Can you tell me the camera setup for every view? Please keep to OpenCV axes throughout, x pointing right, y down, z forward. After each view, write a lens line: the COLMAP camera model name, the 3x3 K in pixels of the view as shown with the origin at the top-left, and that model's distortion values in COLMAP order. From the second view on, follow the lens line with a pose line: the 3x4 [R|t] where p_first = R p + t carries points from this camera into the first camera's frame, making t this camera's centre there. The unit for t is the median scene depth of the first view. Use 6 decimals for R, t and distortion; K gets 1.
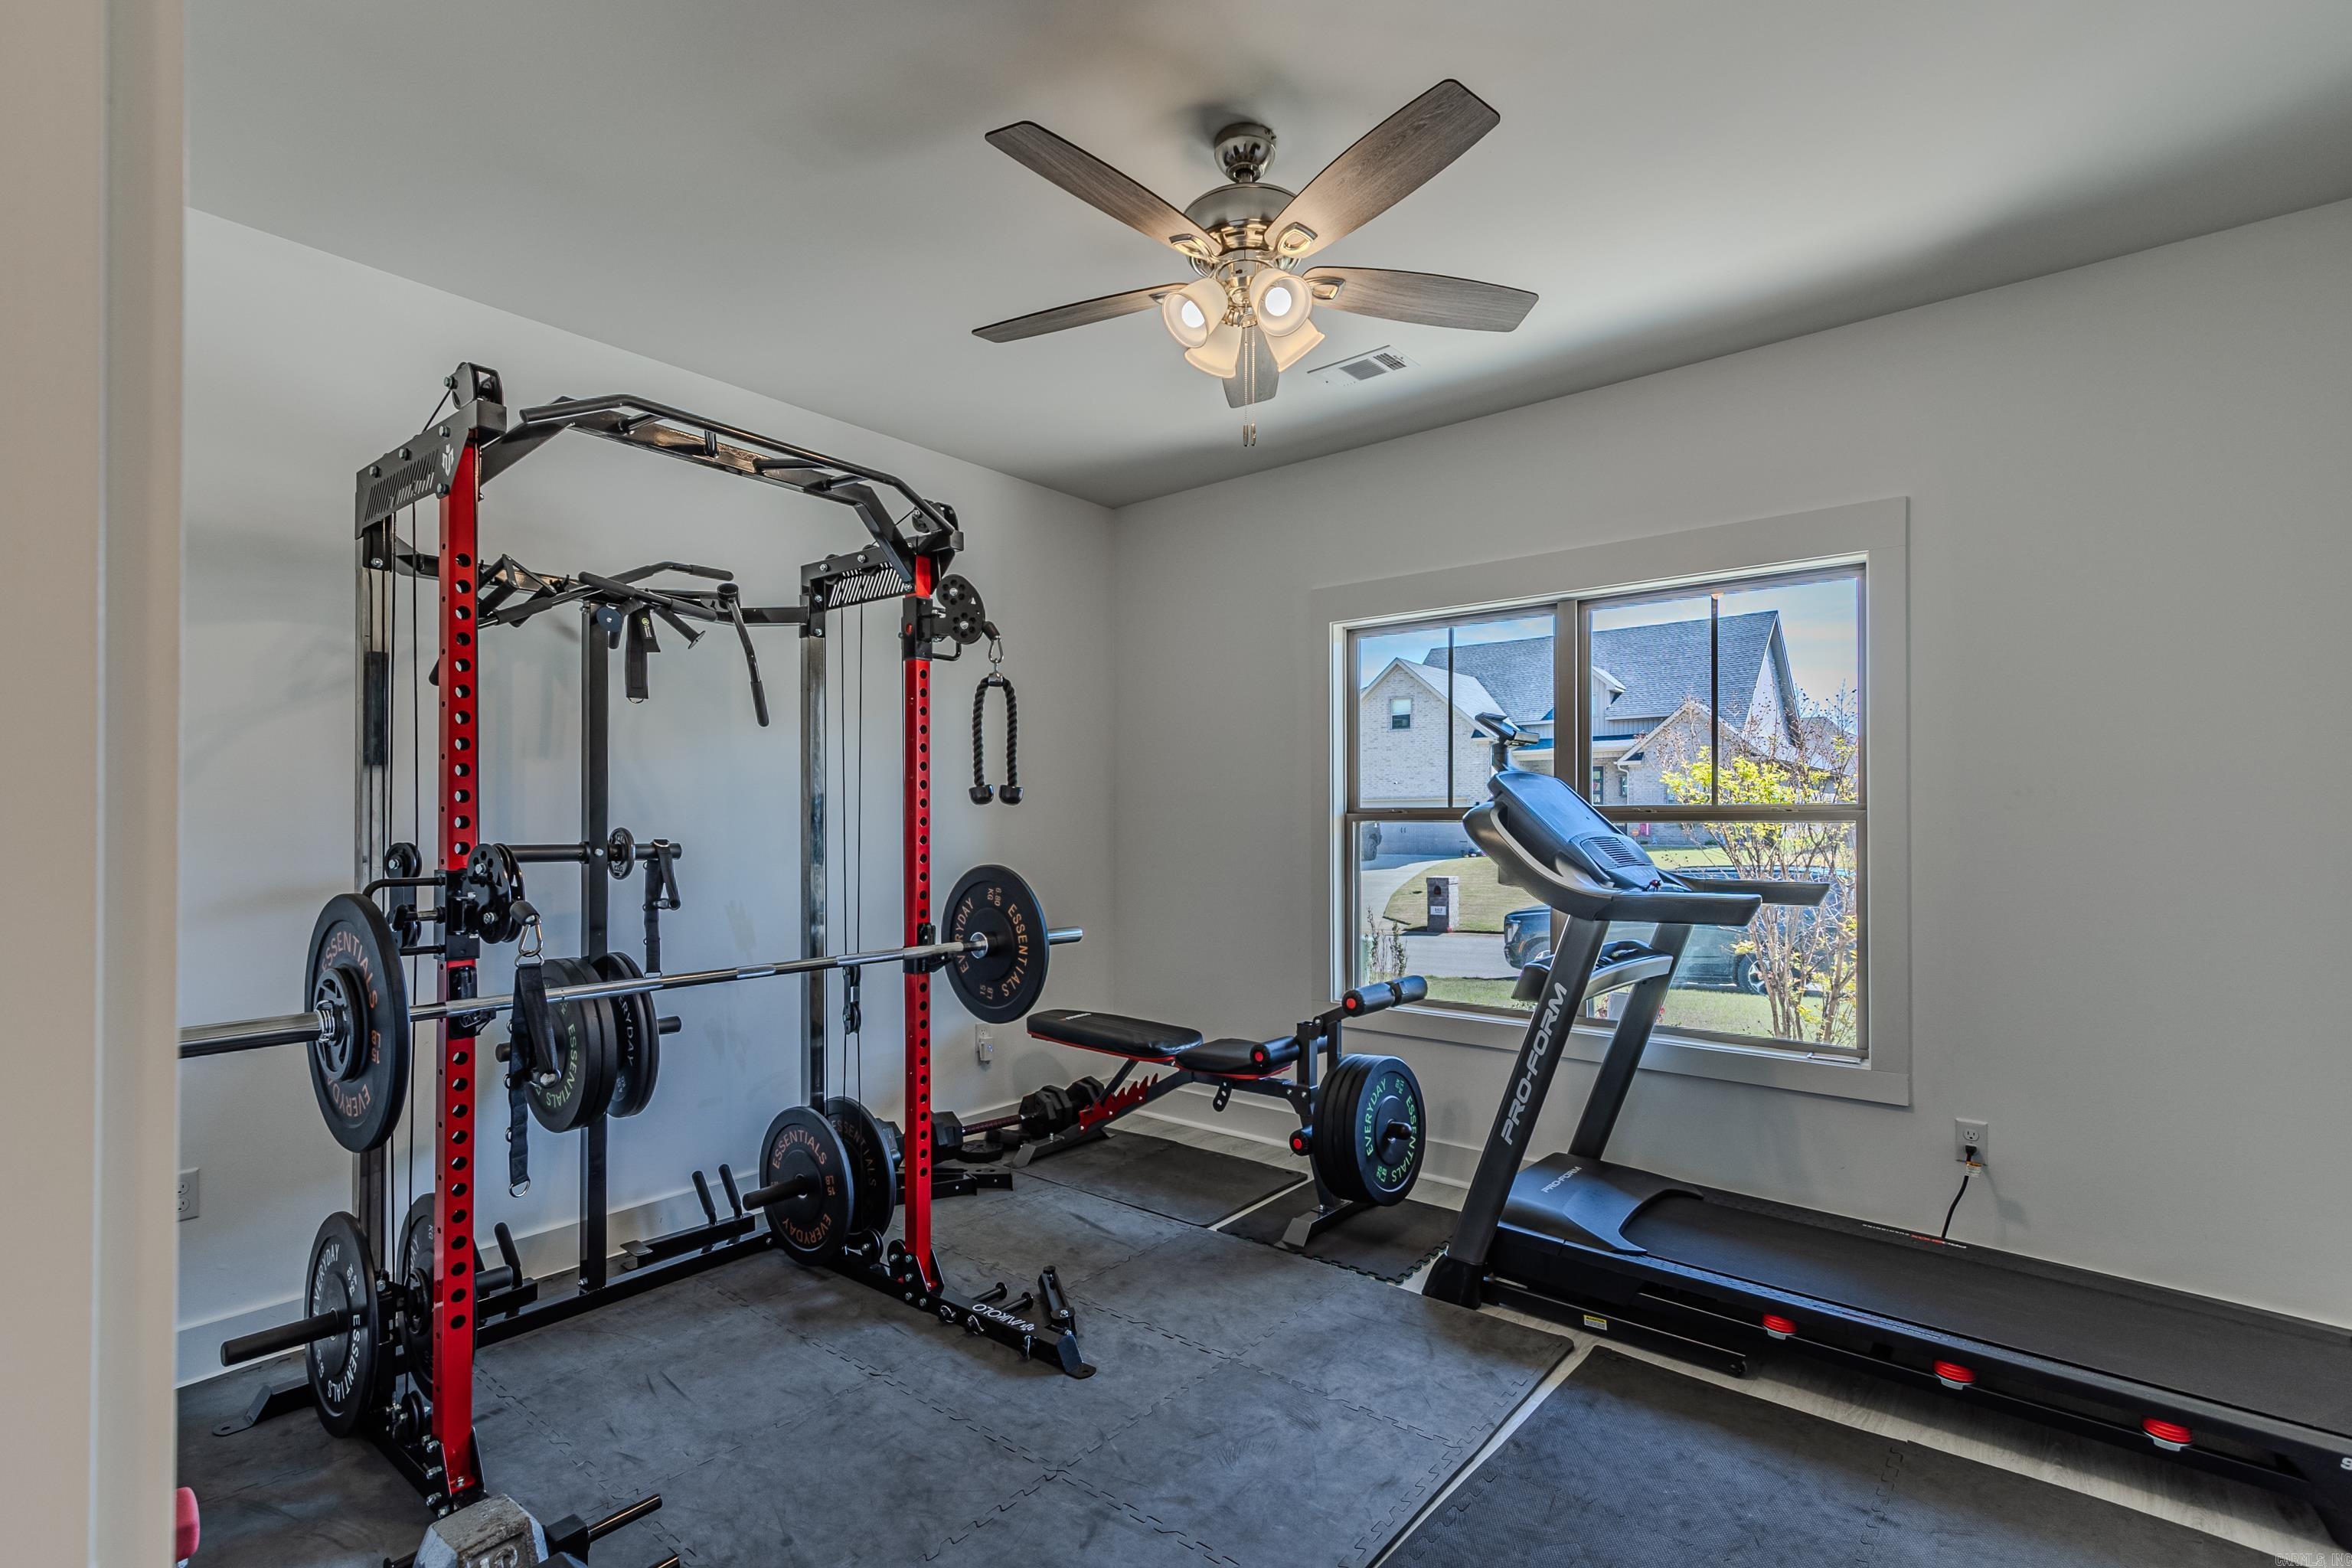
lens RADIAL K [[1096.6, 0, 1172.9], [0, 1096.6, 800.9], [0, 0, 1]] dist [0.011229, -0.004685]
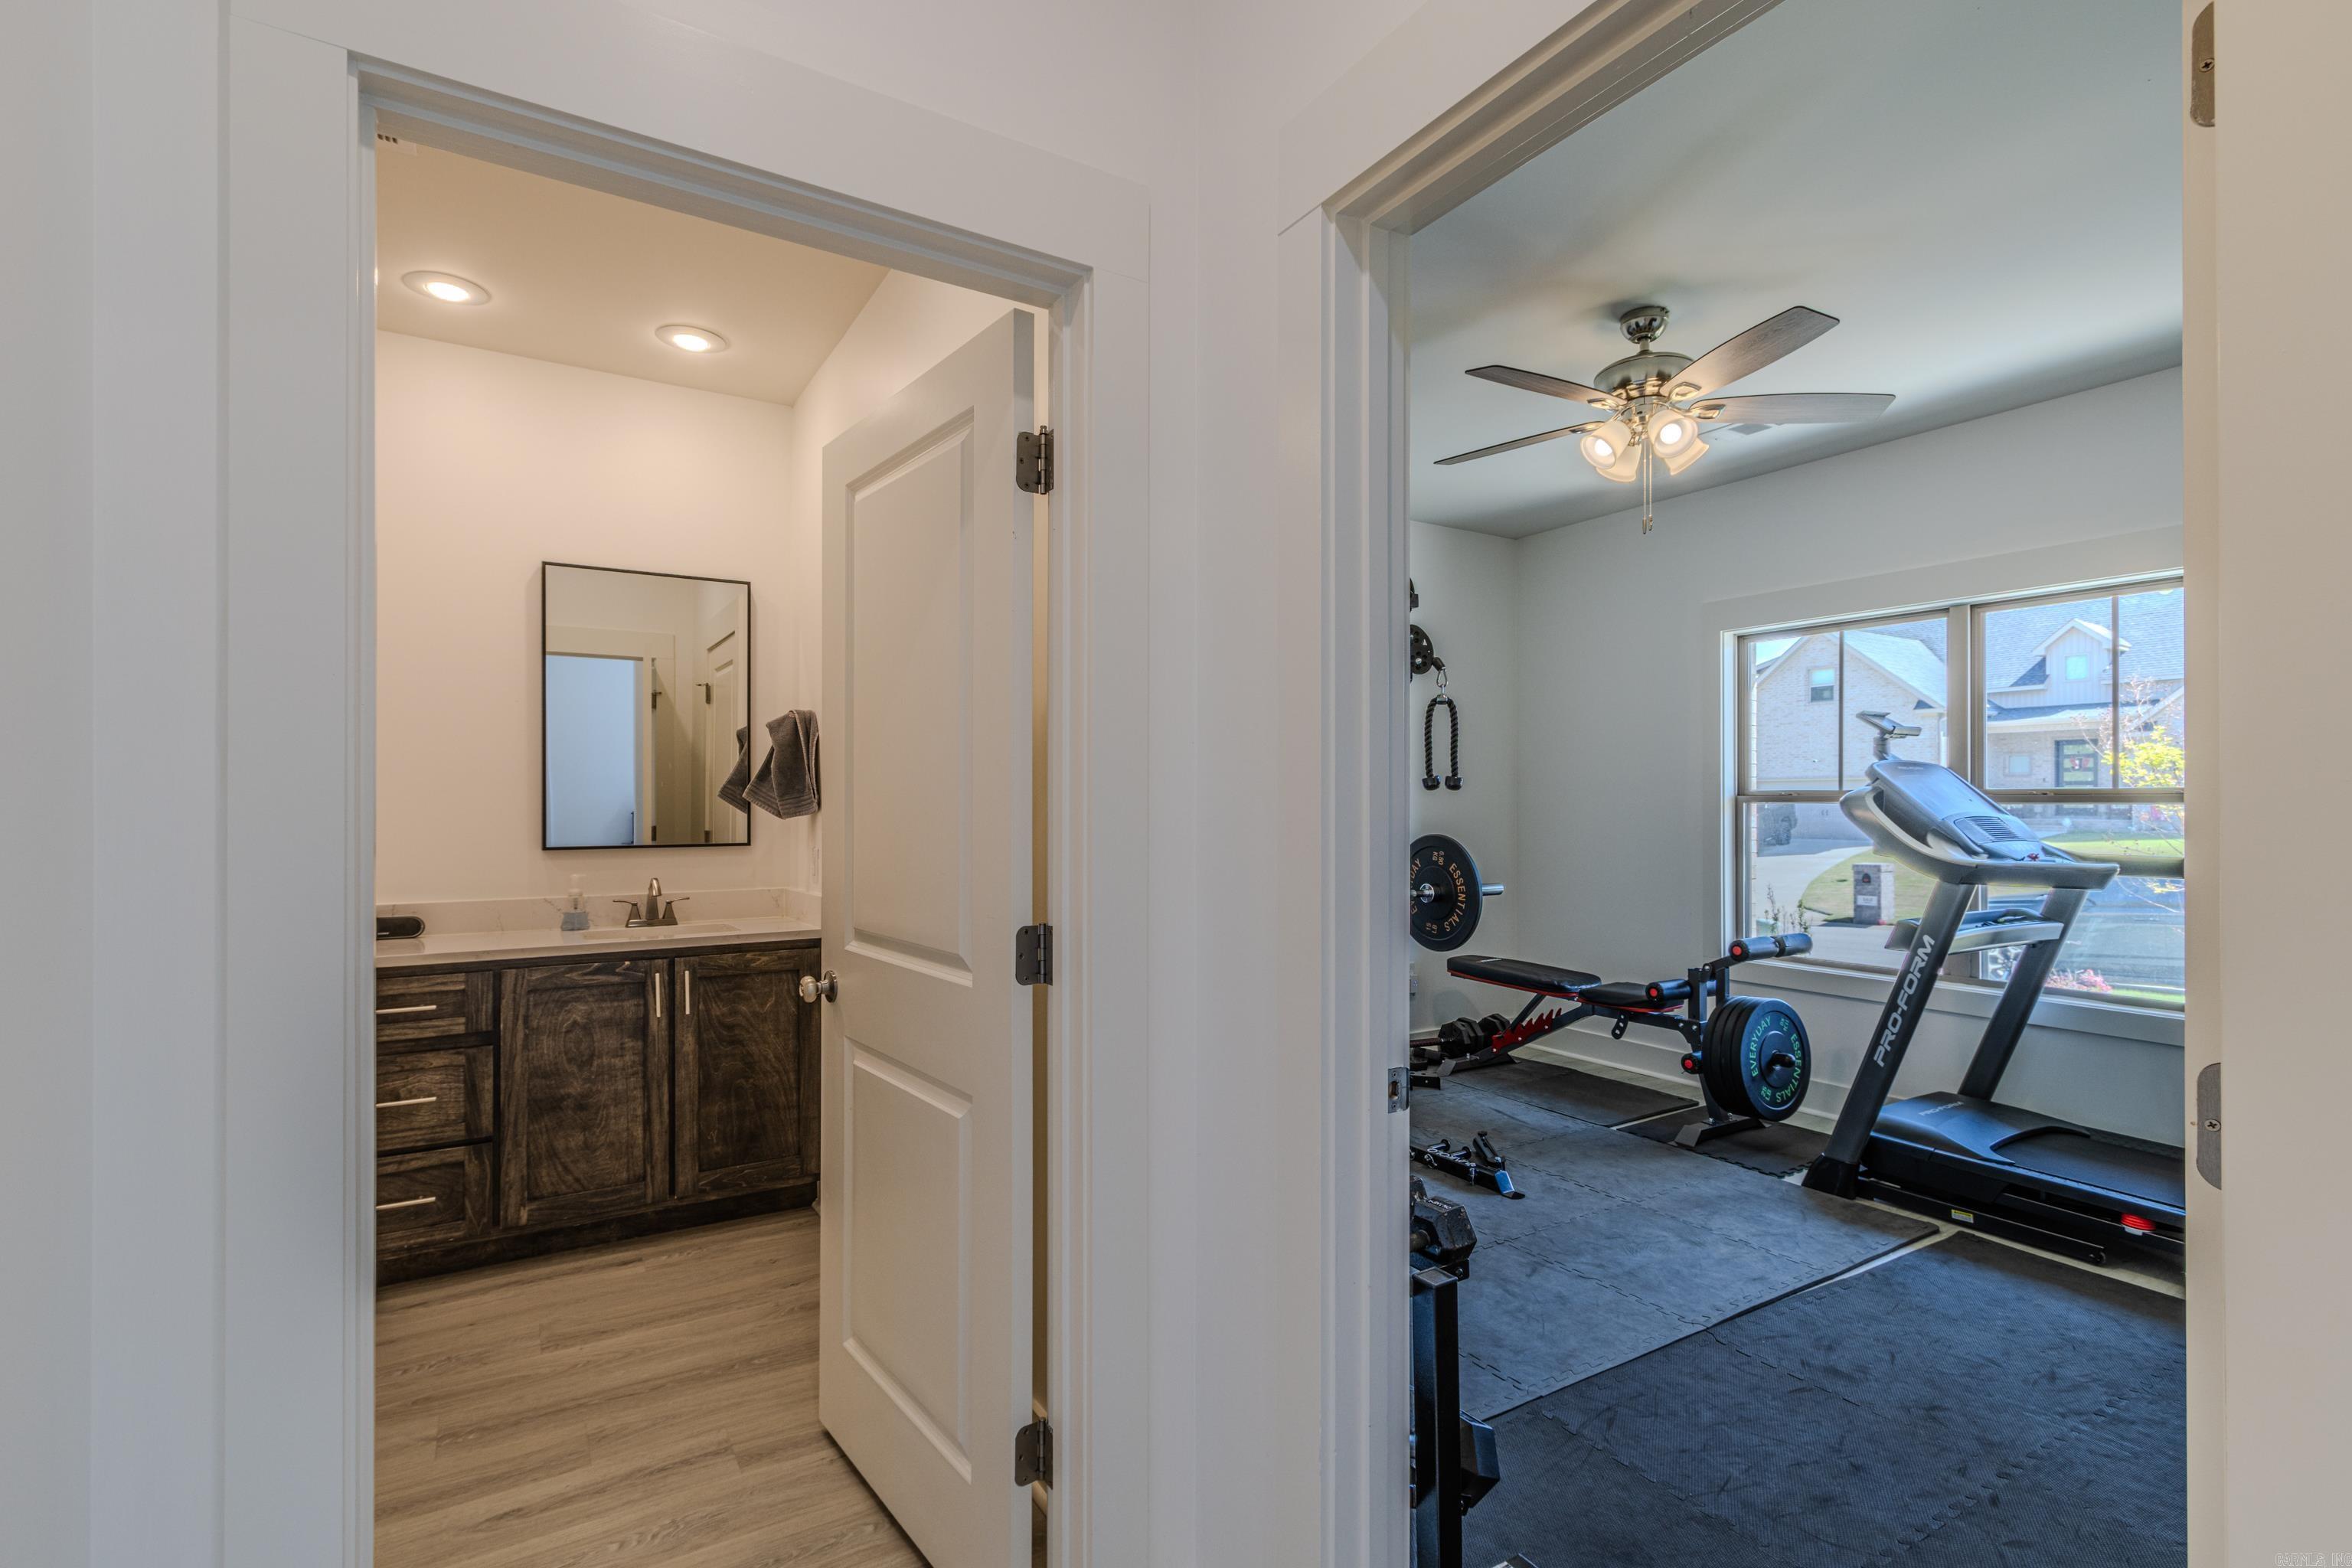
lens RADIAL K [[1096.6, 0, 1127.7], [0, 1096.6, 796.2], [0, 0, 1]] dist [0.011229, -0.004685]
pose [[0.934454, -0.001092, -0.356083, -0.039493], [0.005644, 0.999915, 0.011744, -0.007552], [0.356040, -0.012984, 0.934381, -0.426751]]
